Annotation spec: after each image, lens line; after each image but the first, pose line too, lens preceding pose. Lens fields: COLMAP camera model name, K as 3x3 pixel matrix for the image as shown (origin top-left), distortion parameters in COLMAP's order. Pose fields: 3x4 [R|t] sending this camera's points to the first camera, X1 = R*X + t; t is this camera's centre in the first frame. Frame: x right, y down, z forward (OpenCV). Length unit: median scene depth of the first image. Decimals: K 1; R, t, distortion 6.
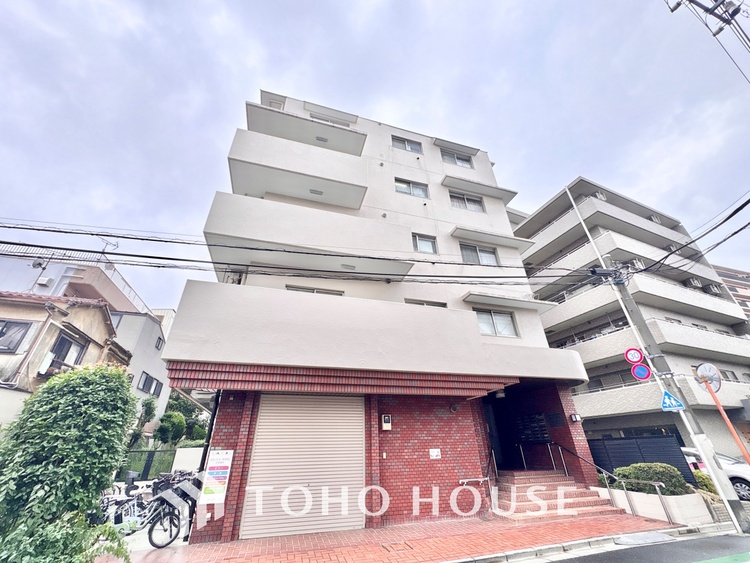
lens RADIAL K [[299.8, 0, 379.7], [0, 299.8, 278.9], [0, 0, 1]] dist [0.001961, 0.000878]
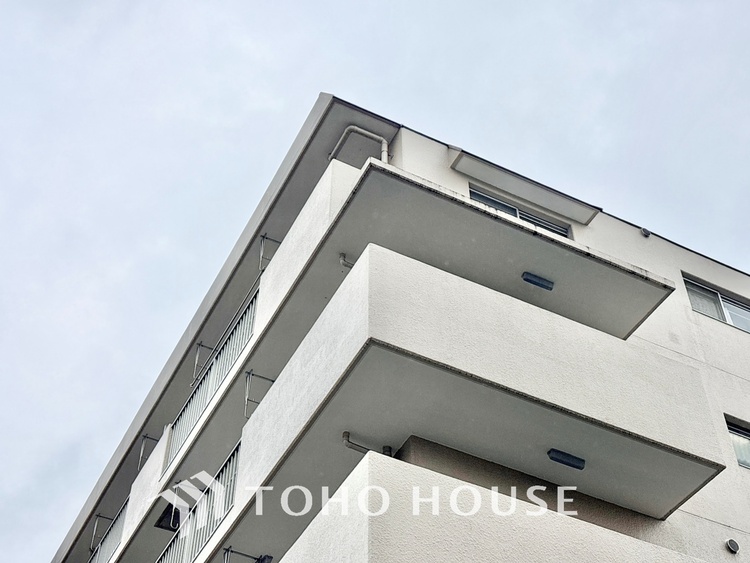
lens RADIAL K [[1152.9, 0, 372.8], [0, 1152.9, 278.6], [0, 0, 1]] dist [0.039618, 0.000000]
pose [[0.984542, 0.147607, 0.094281, -0.528822], [-0.111285, 0.942864, -0.314044, -0.058887], [-0.135249, 0.298697, 0.944716, -0.170802]]
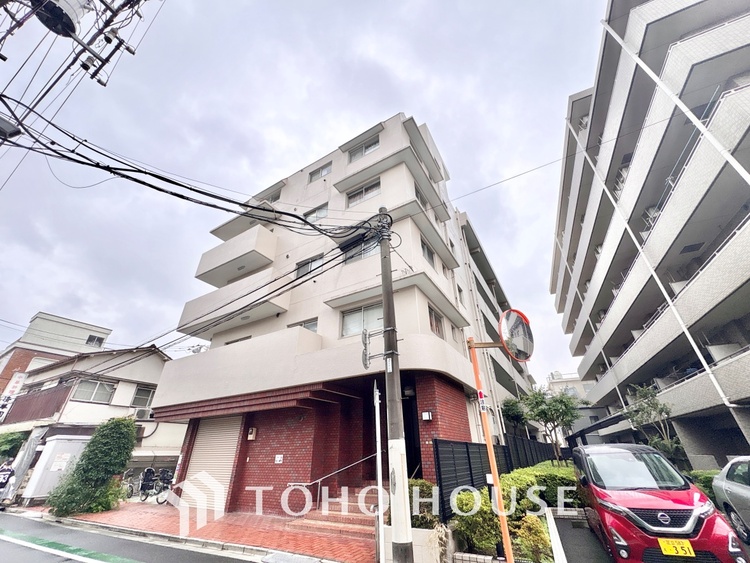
lens RADIAL K [[299.8, 0, 373.6], [0, 299.8, 279.2], [0, 0, 1]] dist [0.001961, 0.000878]
pose [[0.674948, -0.360606, -0.643746, 1.027432], [0.366285, 0.921102, -0.131932, 0.161552], [0.640531, -0.146747, 0.753780, 0.325742]]
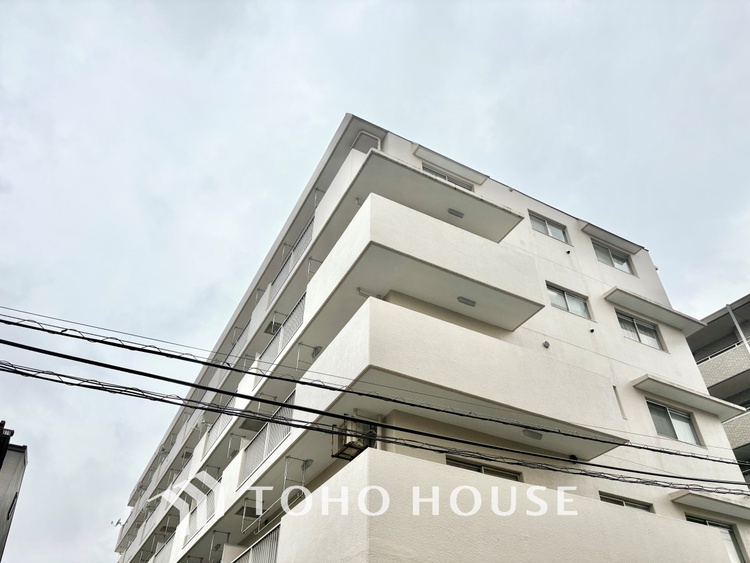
lens RADIAL K [[563.2, 0, 380.2], [0, 563.2, 285.4], [0, 0, 1]] dist [0.009913, -0.005457]
pose [[0.981291, 0.143713, 0.128117, -0.526312], [-0.118599, 0.975411, -0.185761, -0.075004], [-0.151663, 0.167091, 0.974207, -0.138247]]
